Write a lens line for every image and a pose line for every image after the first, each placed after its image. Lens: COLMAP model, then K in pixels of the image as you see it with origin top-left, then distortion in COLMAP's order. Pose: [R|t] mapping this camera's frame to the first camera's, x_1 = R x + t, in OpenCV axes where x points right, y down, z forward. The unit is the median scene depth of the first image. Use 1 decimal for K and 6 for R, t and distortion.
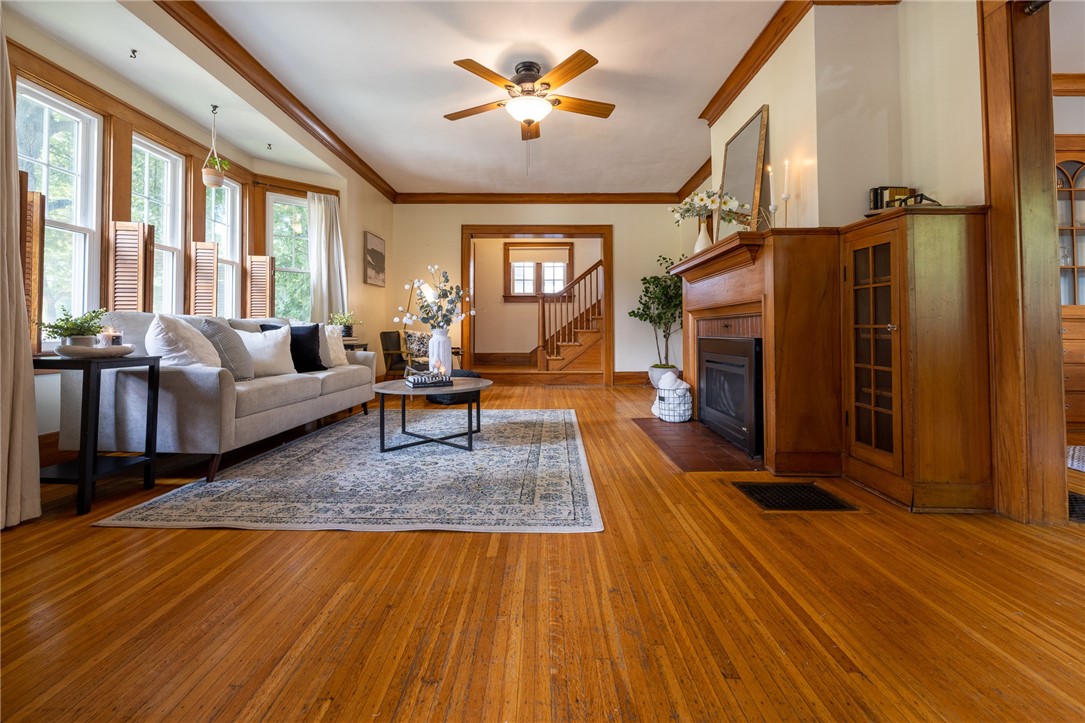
lens RADIAL K [[474.2, 0, 542.3], [0, 474.2, 311.9], [0, 0, 1]] dist [0.001031, -0.000004]
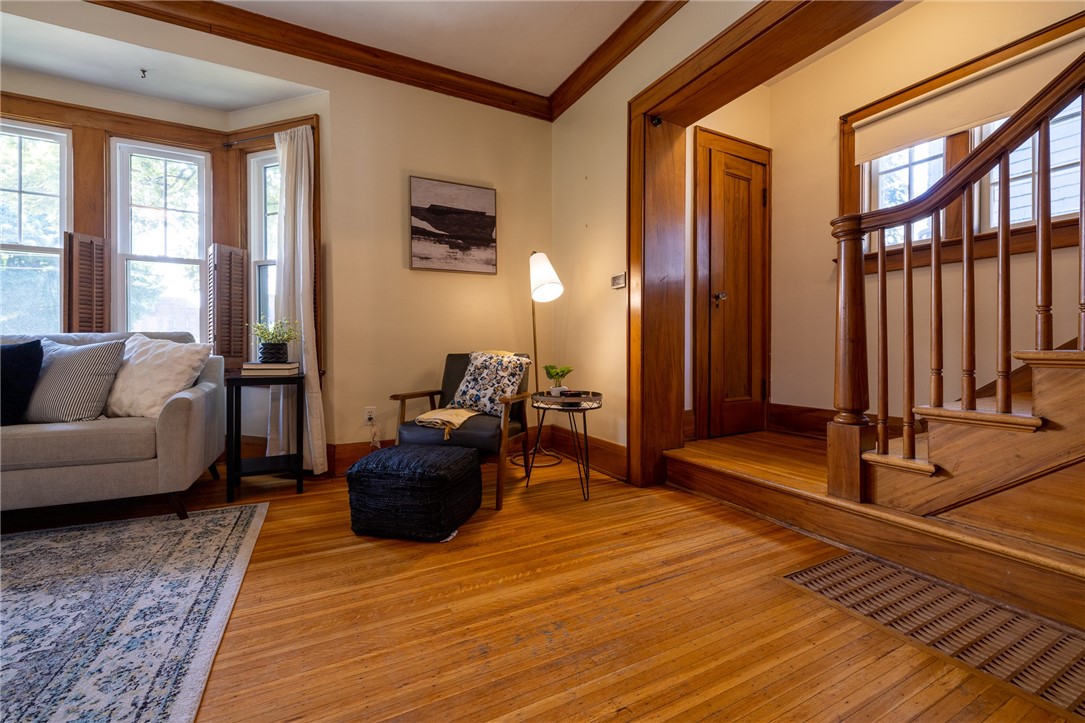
lens RADIAL K [[459.5, 0, 542.3], [0, 459.5, 353.6], [0, 0, 1]] dist [0.003041, -0.000901]
pose [[0.468589, 0.005988, -0.883396, 0.259623], [0.035771, 0.999028, 0.025746, 0.044983], [0.882692, -0.043664, 0.467919, 1.204900]]
